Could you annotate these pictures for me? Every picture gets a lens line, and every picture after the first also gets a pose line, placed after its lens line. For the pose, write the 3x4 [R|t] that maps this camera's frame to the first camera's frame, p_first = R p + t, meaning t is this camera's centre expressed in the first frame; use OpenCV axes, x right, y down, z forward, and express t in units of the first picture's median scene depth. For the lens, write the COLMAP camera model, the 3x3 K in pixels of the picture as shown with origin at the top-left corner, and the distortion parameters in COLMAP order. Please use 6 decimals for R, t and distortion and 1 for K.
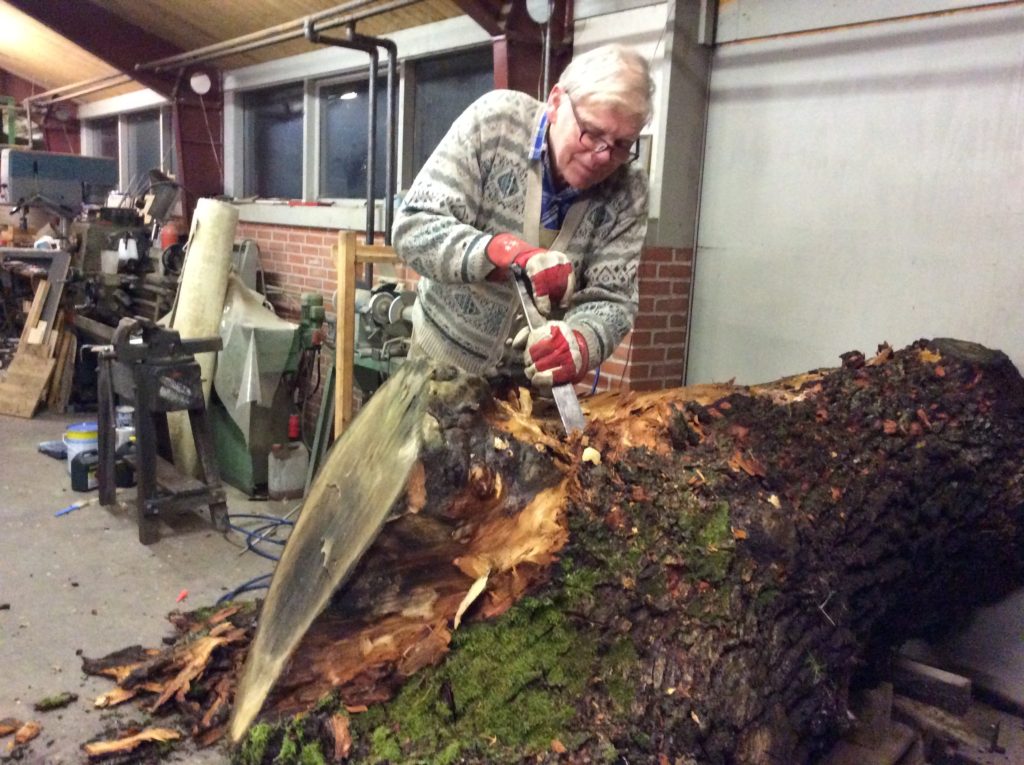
lens RADIAL K [[913.6, 0, 517.6], [0, 913.6, 391.0], [0, 0, 1]] dist [0.066907, -0.110310]
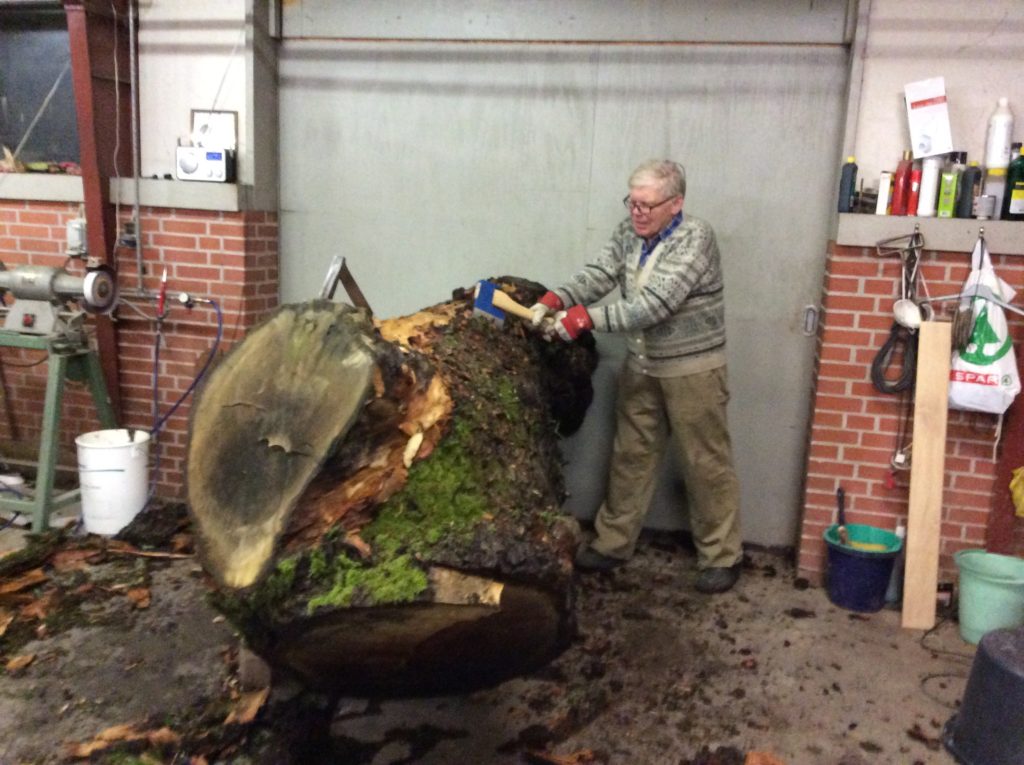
lens RADIAL K [[913.6, 0, 519.3], [0, 913.6, 382.6], [0, 0, 1]] dist [0.066907, -0.110310]
pose [[0.800475, -0.116876, 0.587860, -0.795962], [0.092968, 0.993144, 0.070860, 0.020495], [-0.592111, -0.002070, 0.805853, -0.367194]]
